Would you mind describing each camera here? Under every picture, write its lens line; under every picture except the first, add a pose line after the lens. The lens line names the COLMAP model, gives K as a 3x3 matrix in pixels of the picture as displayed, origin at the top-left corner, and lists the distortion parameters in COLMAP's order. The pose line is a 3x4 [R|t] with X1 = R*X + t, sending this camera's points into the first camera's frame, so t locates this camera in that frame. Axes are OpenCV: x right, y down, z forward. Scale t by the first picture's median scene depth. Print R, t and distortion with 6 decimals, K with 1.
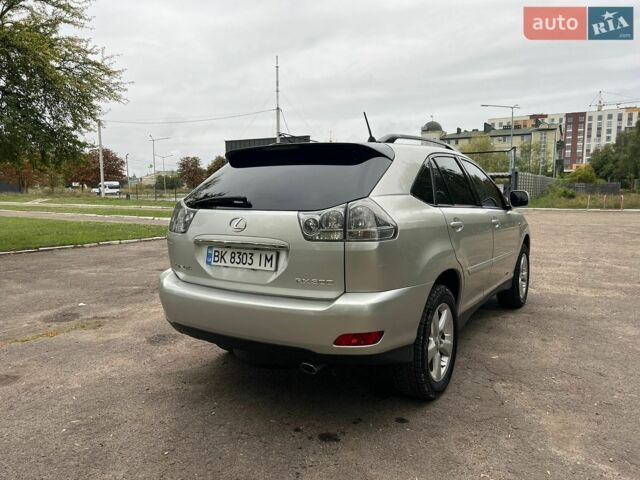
lens RADIAL K [[480.1, 0, 315.9], [0, 480.1, 245.5], [0, 0, 1]] dist [0.041965, -0.047127]
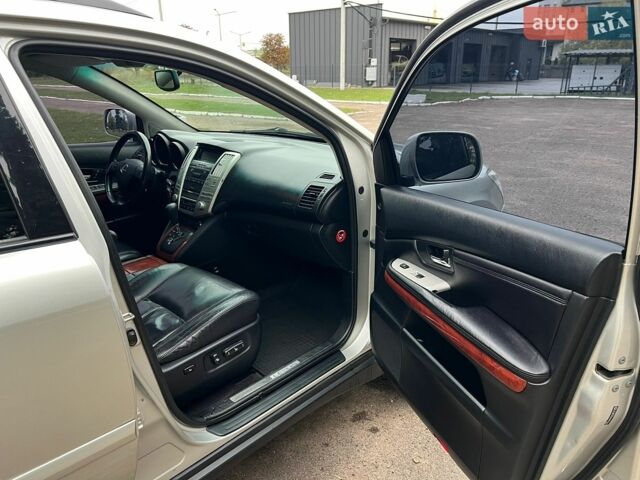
lens RADIAL K [[480.1, 0, 325.1], [0, 480.1, 246.0], [0, 0, 1]] dist [0.041965, -0.047127]
pose [[0.984172, 0.058720, -0.167205, 0.501180], [-0.018212, 0.972025, 0.234168, -0.130739], [0.176278, -0.227417, 0.957710, 0.761323]]
